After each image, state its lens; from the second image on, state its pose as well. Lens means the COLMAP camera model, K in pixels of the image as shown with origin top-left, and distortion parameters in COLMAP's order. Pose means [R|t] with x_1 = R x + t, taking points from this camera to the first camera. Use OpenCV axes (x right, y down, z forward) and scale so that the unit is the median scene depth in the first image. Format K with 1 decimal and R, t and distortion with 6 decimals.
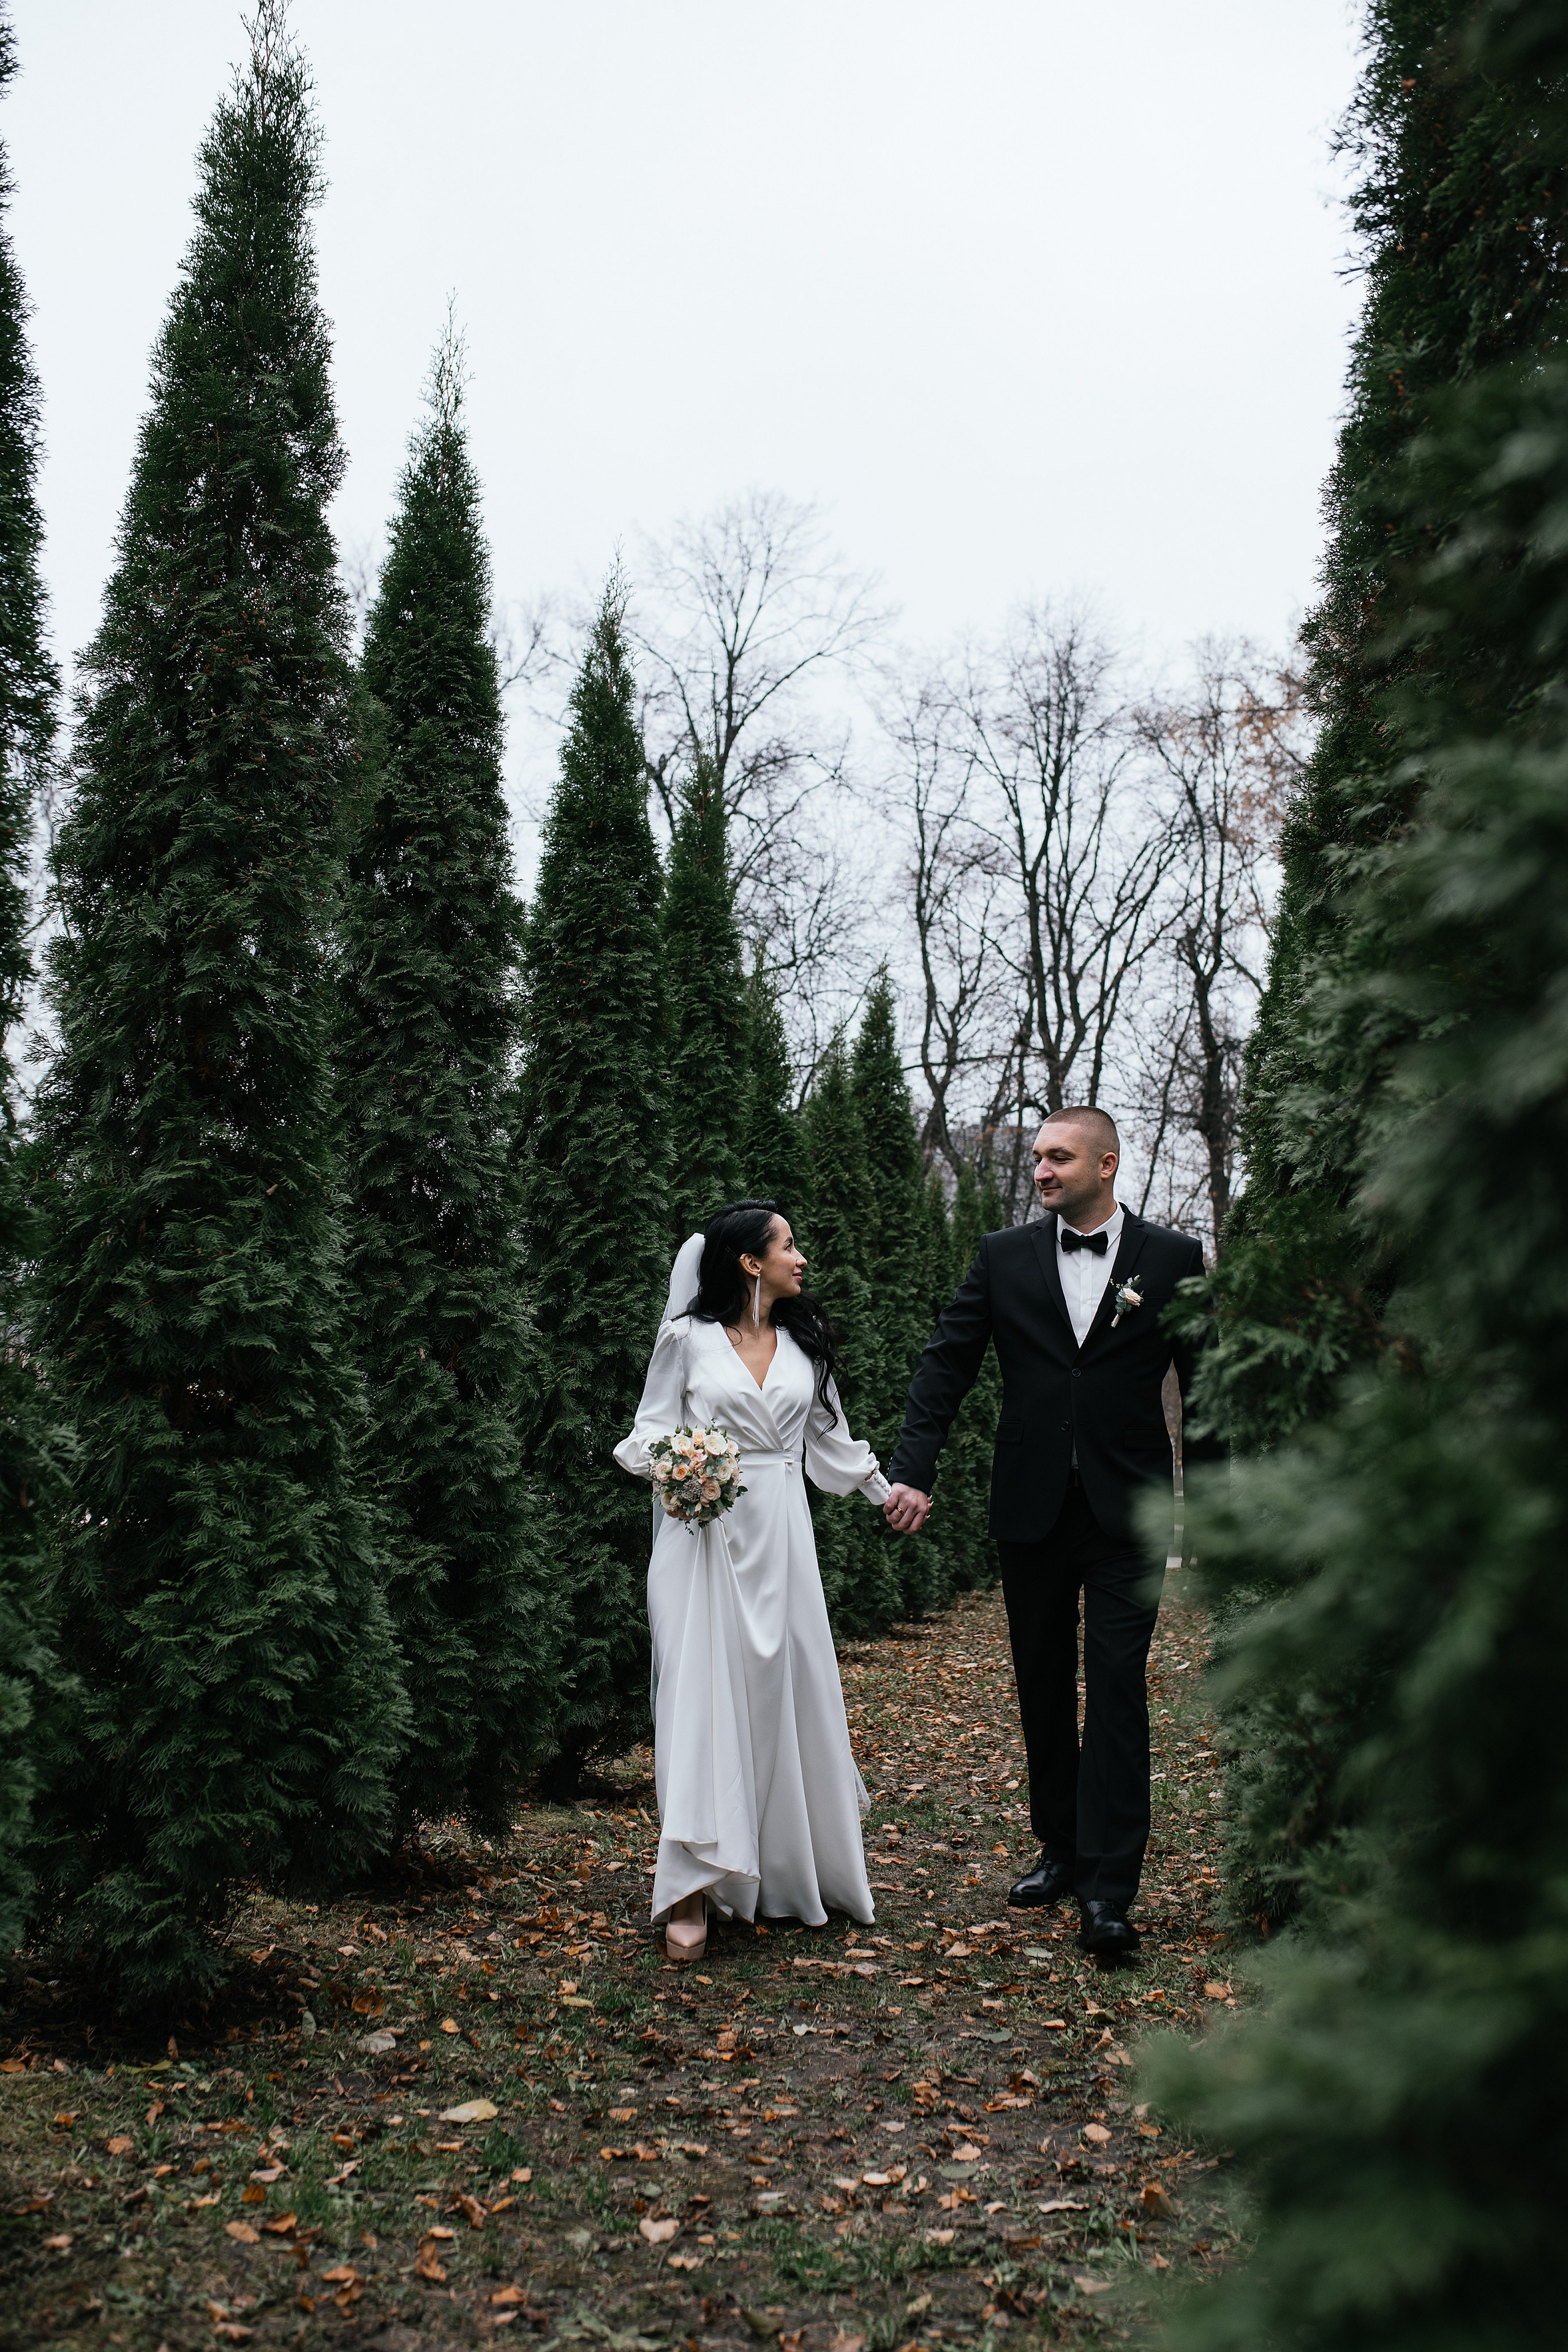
lens RADIAL K [[2267.0, 0, 779.1], [0, 2267.0, 1157.9], [0, 0, 1]] dist [-0.024968, 0.000000]
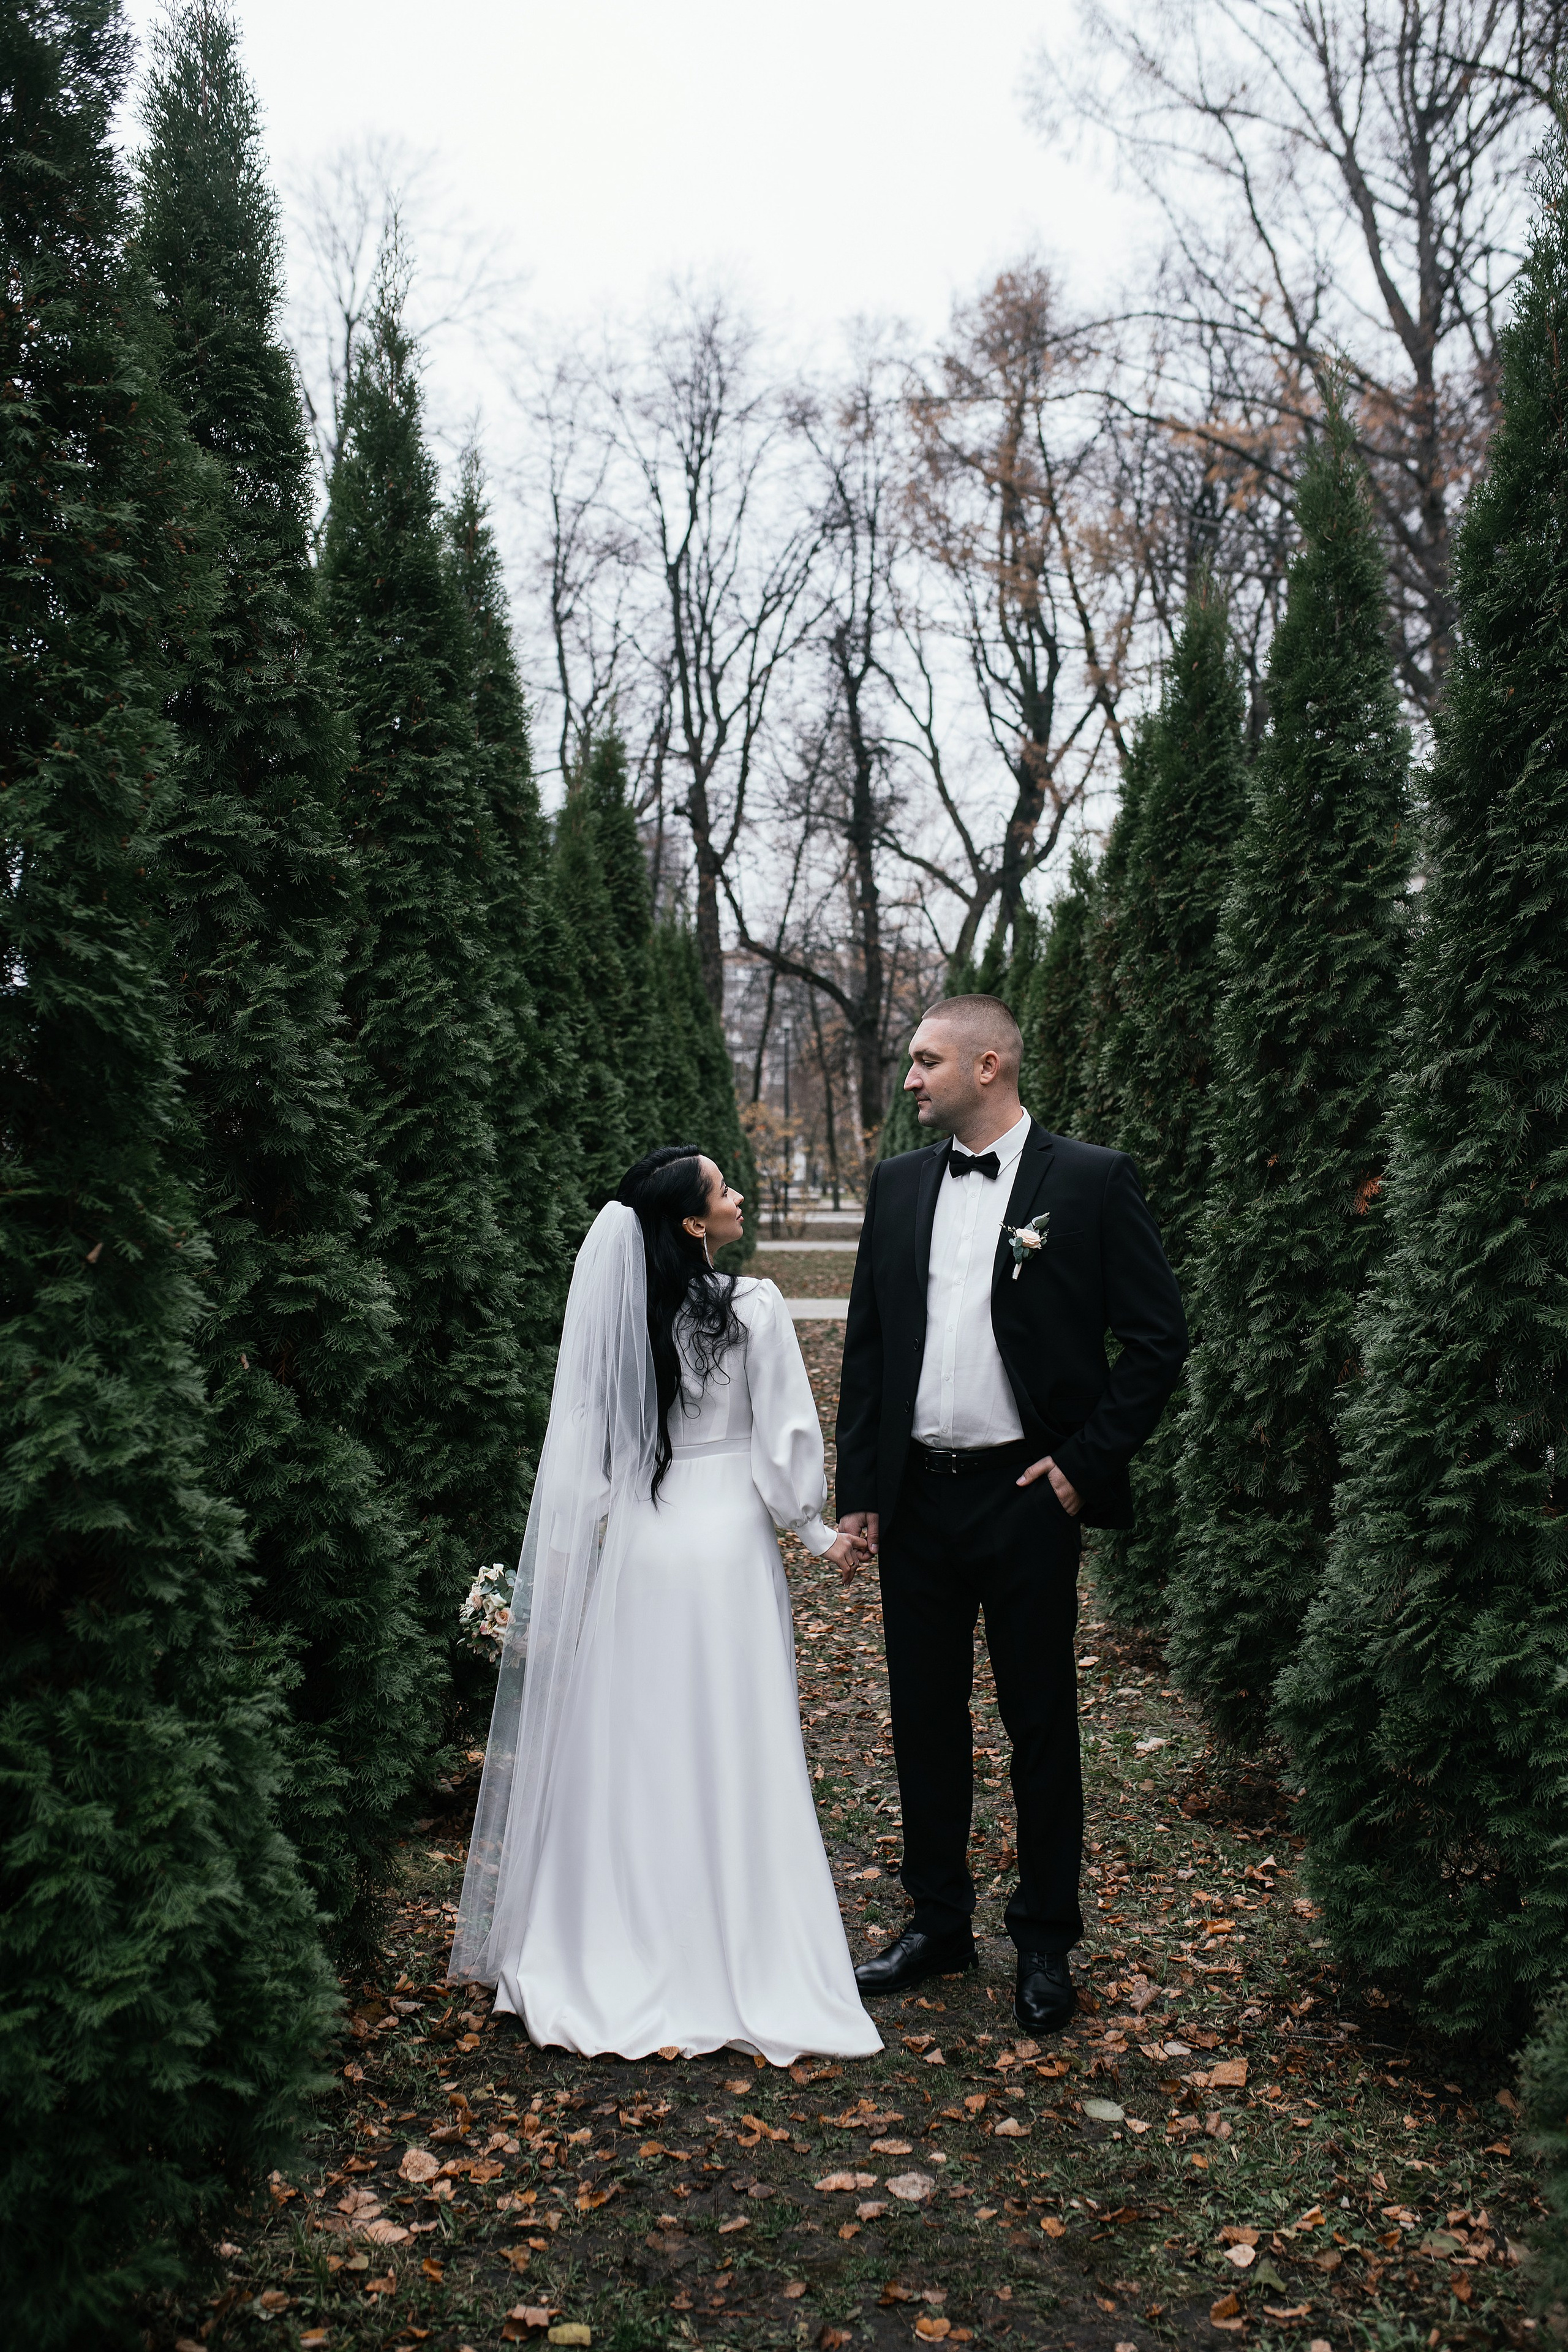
lens RADIAL K [[2267.0, 0, 797.1], [0, 2267.0, 1176.4], [0, 0, 1]] dist [-0.024968, 0.000000]
pose [[0.984300, -0.027171, 0.174398, -0.081000], [0.001952, 0.989695, 0.143175, -0.057006], [-0.176491, -0.140587, 0.974211, 0.200900]]
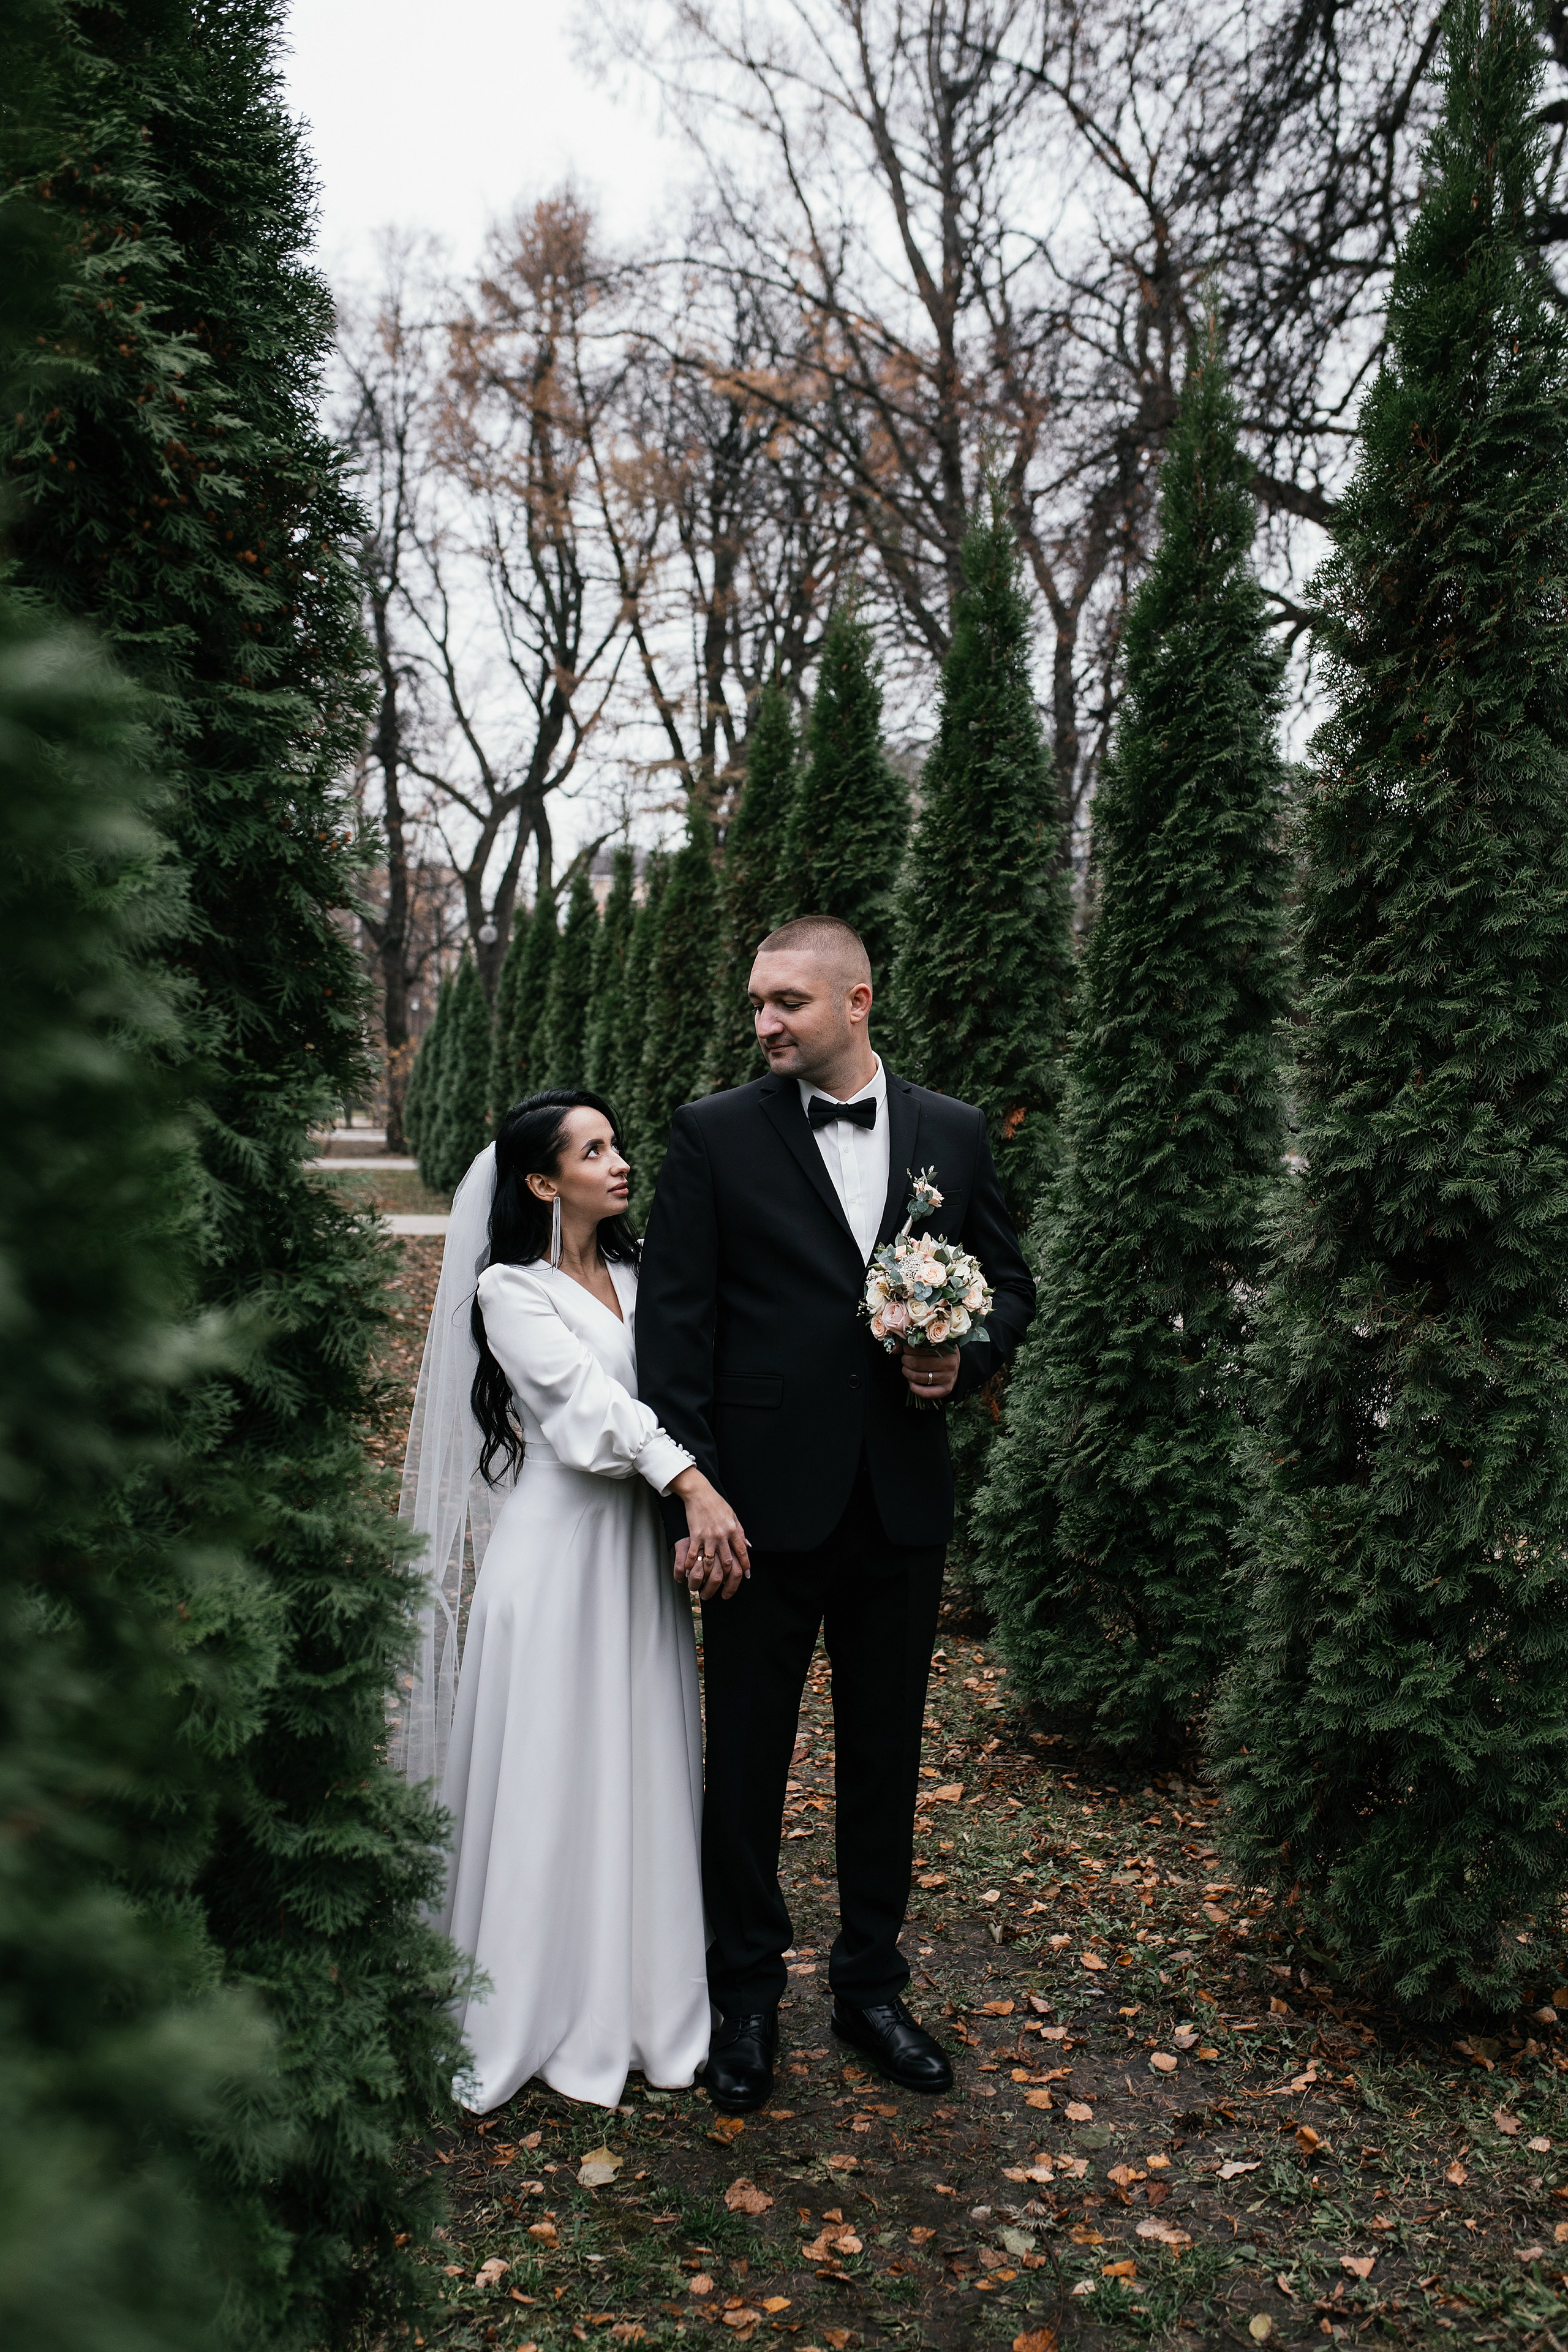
lens RADIAL K [[2267.0, 0, 804.5], [0, 2267.0, 1185.2], [0, 0, 1]] dist [-0.024968, 0.000000]
pose [[0.920924, -0.033673, 0.388284, -0.207067], [-0.039130, 0.983238, 0.178078, -0.081020], [-0.387772, -0.179190, 0.904170, 0.081150]]
